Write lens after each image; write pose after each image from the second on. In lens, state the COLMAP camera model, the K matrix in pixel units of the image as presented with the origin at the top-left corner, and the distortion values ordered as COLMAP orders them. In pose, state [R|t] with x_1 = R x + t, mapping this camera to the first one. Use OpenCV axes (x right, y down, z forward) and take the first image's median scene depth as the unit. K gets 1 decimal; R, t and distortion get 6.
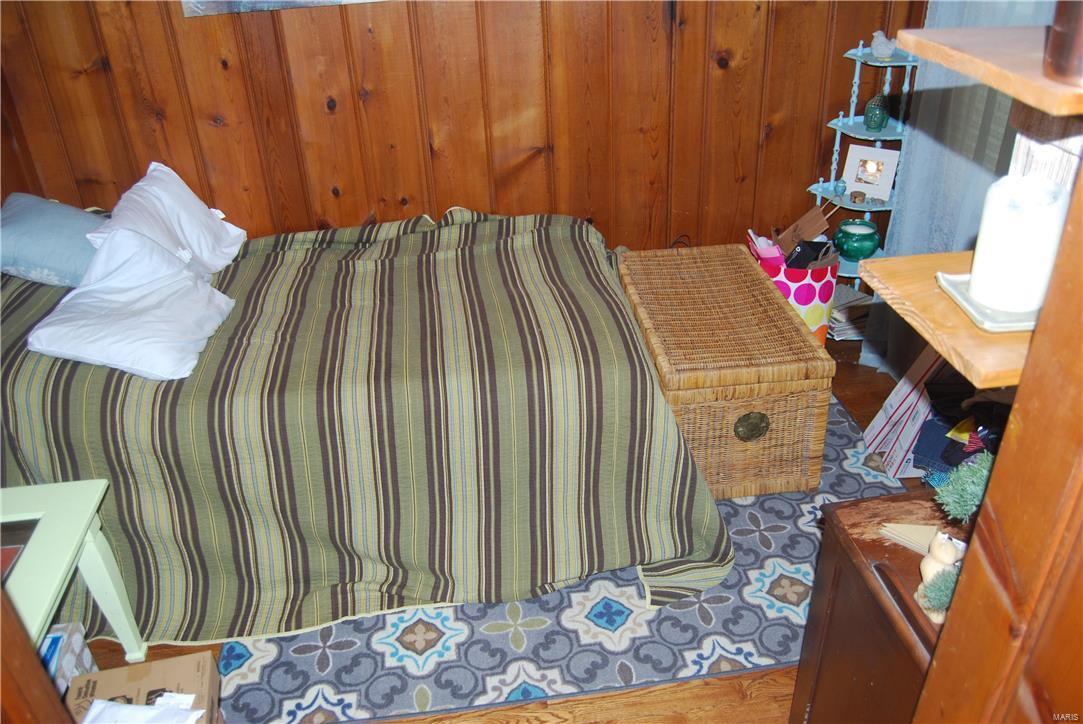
lens RADIAL K [[864.3, 0, 545.7], [0, 864.3, 361.4], [0, 0, 1]] dist [-0.093012, 0.047130]
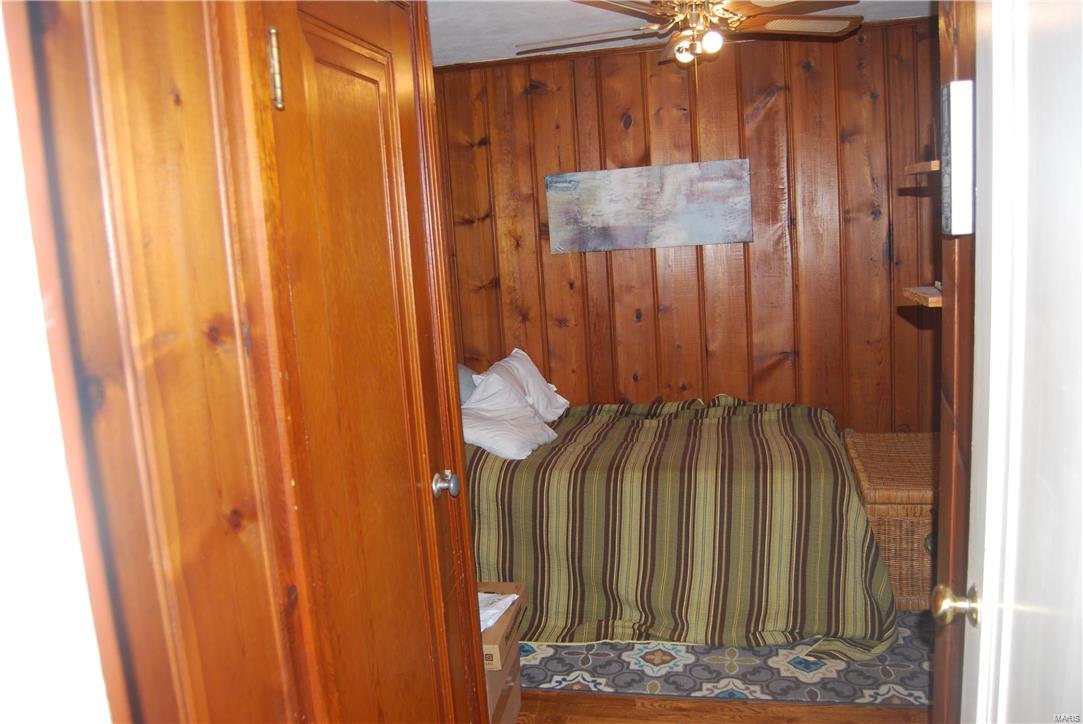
lens RADIAL K [[864.3, 0, 545.7], [0, 864.3, 361.4], [0, 0, 1]] dist [-0.093012, 0.047130]
pose [[0.939768, 0.028533, -0.340619, 0.124228], [-0.149507, 0.930443, -0.334549, 0.353414], [0.307381, 0.365323, 0.878667, -0.375716]]
